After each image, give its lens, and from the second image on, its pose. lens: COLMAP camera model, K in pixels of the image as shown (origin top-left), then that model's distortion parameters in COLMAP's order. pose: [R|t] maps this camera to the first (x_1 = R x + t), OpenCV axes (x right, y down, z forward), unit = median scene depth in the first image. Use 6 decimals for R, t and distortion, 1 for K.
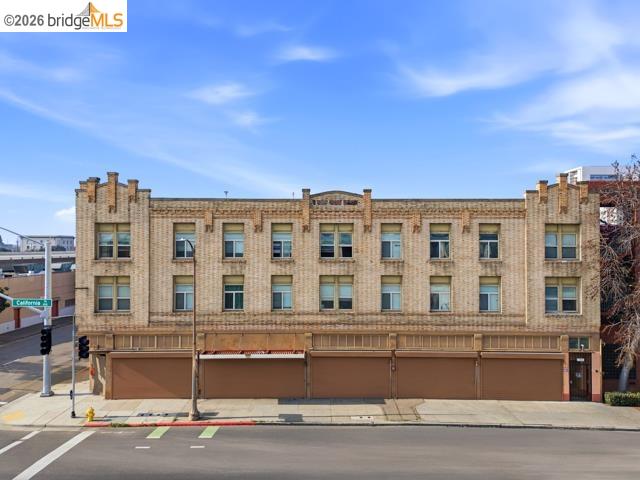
lens RADIAL K [[467.8, 0, 319.2], [0, 467.8, 244.6], [0, 0, 1]] dist [0.084557, -0.086203]
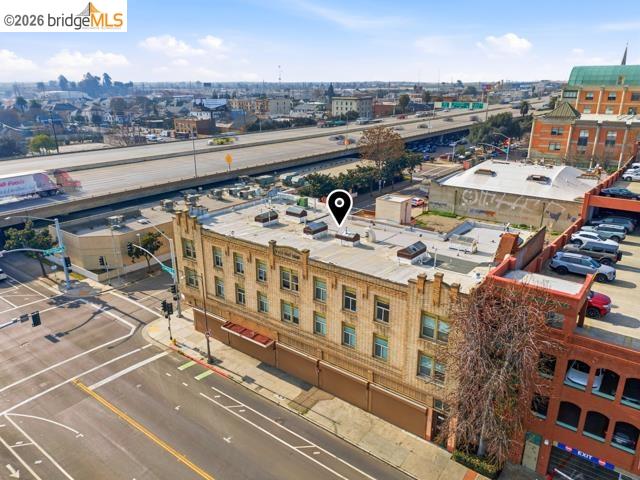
lens RADIAL K [[467.8, 0, 319.2], [0, 467.8, 244.6], [0, 0, 1]] dist [0.084557, -0.086203]
pose [[0.792874, 0.196798, -0.576733, 0.912284], [0.007236, 0.943311, 0.331832, -0.581973], [0.609343, -0.267274, 0.746502, 0.022301]]
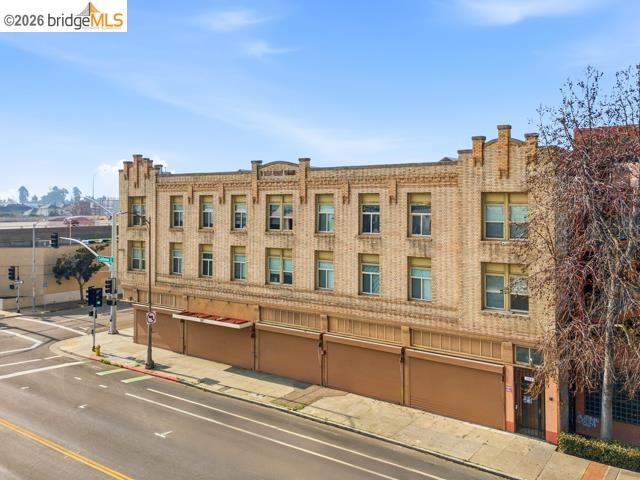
lens RADIAL K [[552.9, 0, 344.4], [0, 552.9, 200.2], [0, 0, 1]] dist [0.087160, -0.098825]
pose [[0.820263, -0.005647, -0.571958, 0.806215], [0.003971, 0.999983, -0.004178, -0.028465], [0.571972, 0.001156, 0.820272, 0.137870]]
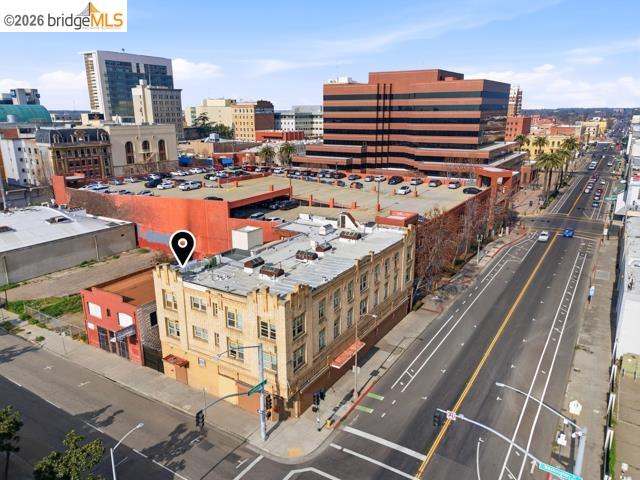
lens RADIAL K [[467.8, 0, 319.2], [0, 467.8, 244.6], [0, 0, 1]] dist [0.084557, -0.086203]
pose [[0.536433, -0.238040, 0.809677, -1.568406], [-0.002370, 0.958969, 0.283502, -0.693409], [-0.843939, -0.153999, 0.513858, 0.203010]]
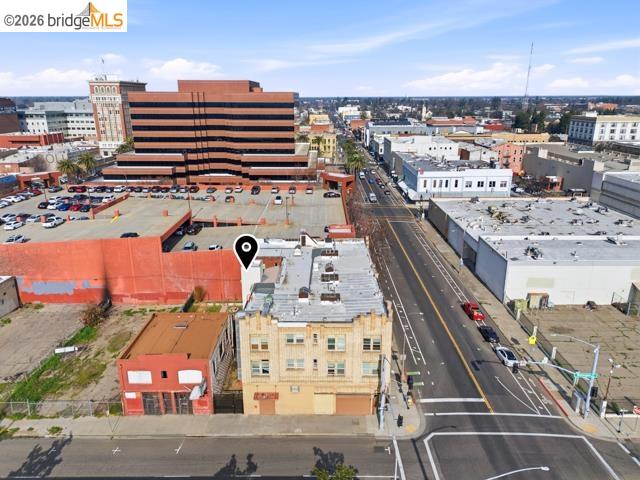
lens RADIAL K [[467.8, 0, 319.2], [0, 467.8, 244.6], [0, 0, 1]] dist [0.084557, -0.086203]
pose [[0.005995, -0.305239, 0.952257, -2.172850], [-0.007264, 0.952236, 0.305278, -0.953372], [-0.999956, -0.008748, 0.003491, 1.282392]]
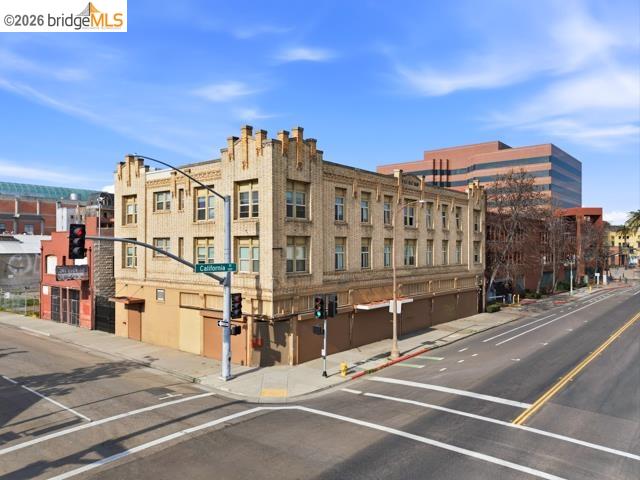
lens RADIAL K [[467.8, 0, 319.2], [0, 467.8, 244.6], [0, 0, 1]] dist [0.084557, -0.086203]
pose [[0.639857, 0.003599, 0.768485, -1.137192], [-0.005871, 0.999983, 0.000206, 0.082789], [-0.768471, -0.004644, 0.639868, 0.358134]]
